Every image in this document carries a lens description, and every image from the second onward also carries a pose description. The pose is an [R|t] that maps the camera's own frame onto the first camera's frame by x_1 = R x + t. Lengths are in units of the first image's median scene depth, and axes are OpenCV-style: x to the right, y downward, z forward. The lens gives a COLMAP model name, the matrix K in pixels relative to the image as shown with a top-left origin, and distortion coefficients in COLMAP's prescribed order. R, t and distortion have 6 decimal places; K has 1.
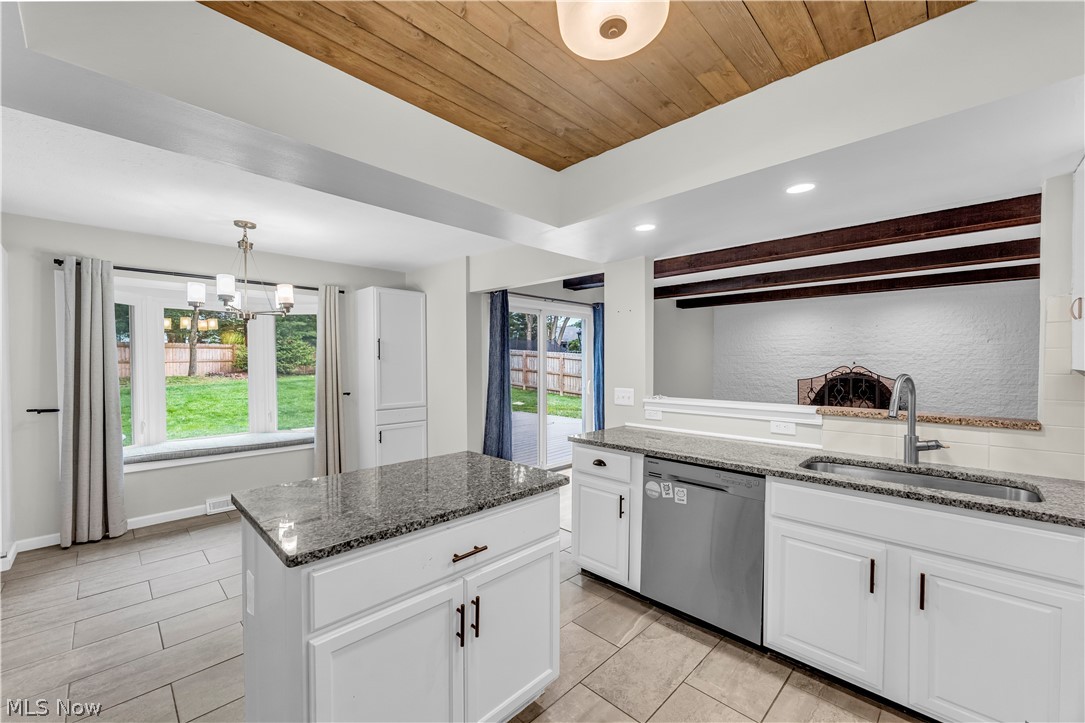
lens RADIAL K [[439.5, 0, 542.5], [0, 439.5, 361.5], [0, 0, 1]] dist [0.000534, 0.000083]
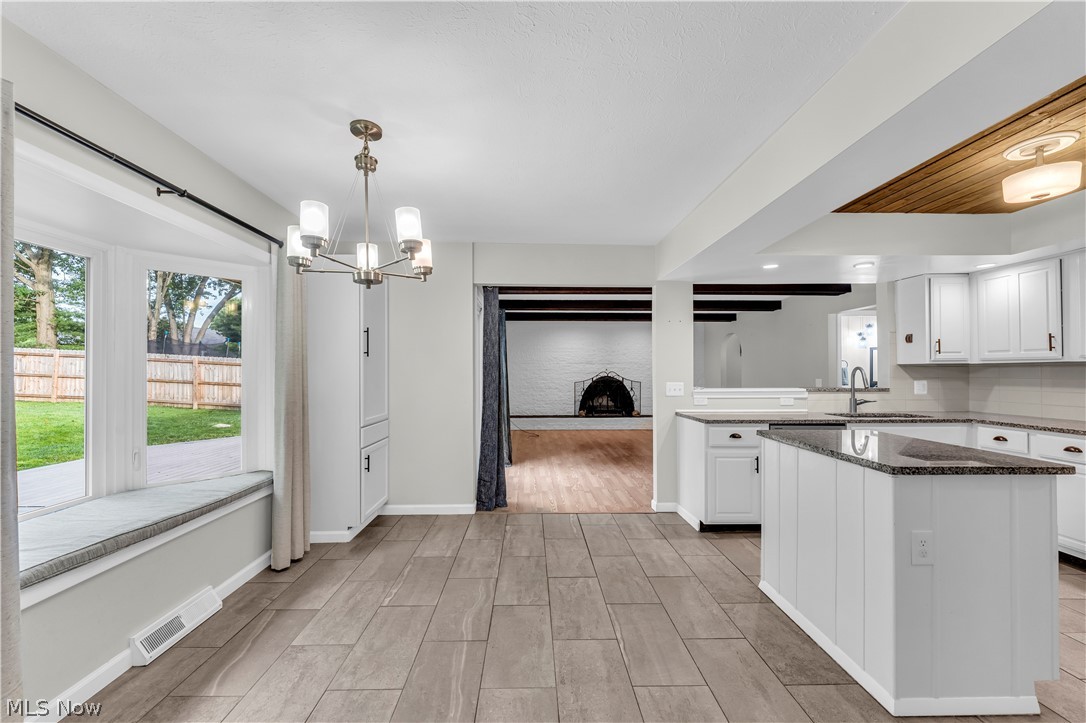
lens RADIAL K [[431.3, 0, 537.7], [0, 431.3, 366.4], [0, 0, 1]] dist [0.000748, 0.000037]
pose [[0.692308, 0.009969, 0.721533, -0.944404], [0.002413, 0.999867, -0.016130, 0.032034], [-0.721598, 0.012909, 0.692192, 0.410553]]
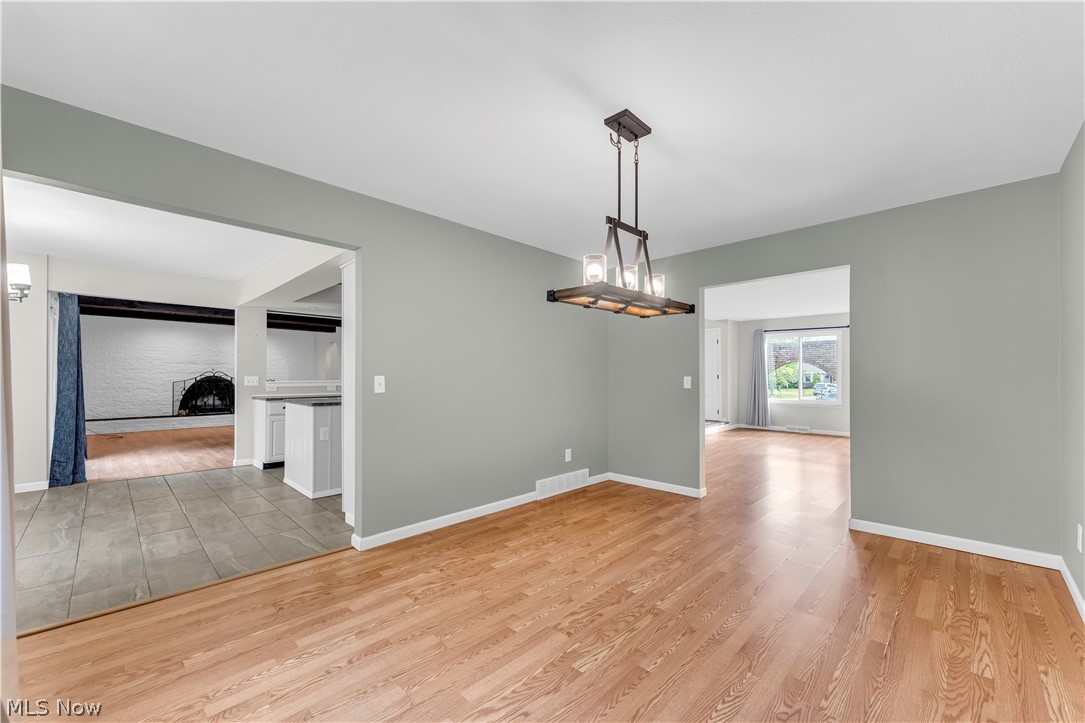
lens RADIAL K [[436.6, 0, 531.5], [0, 436.6, 374.1], [0, 0, 1]] dist [0.000773, 0.000191]
pose [[0.008827, 0.005379, 0.999947, -1.571890], [0.001004, 0.999985, -0.005388, 0.059314], [-0.999961, 0.001051, 0.008822, -0.179328]]
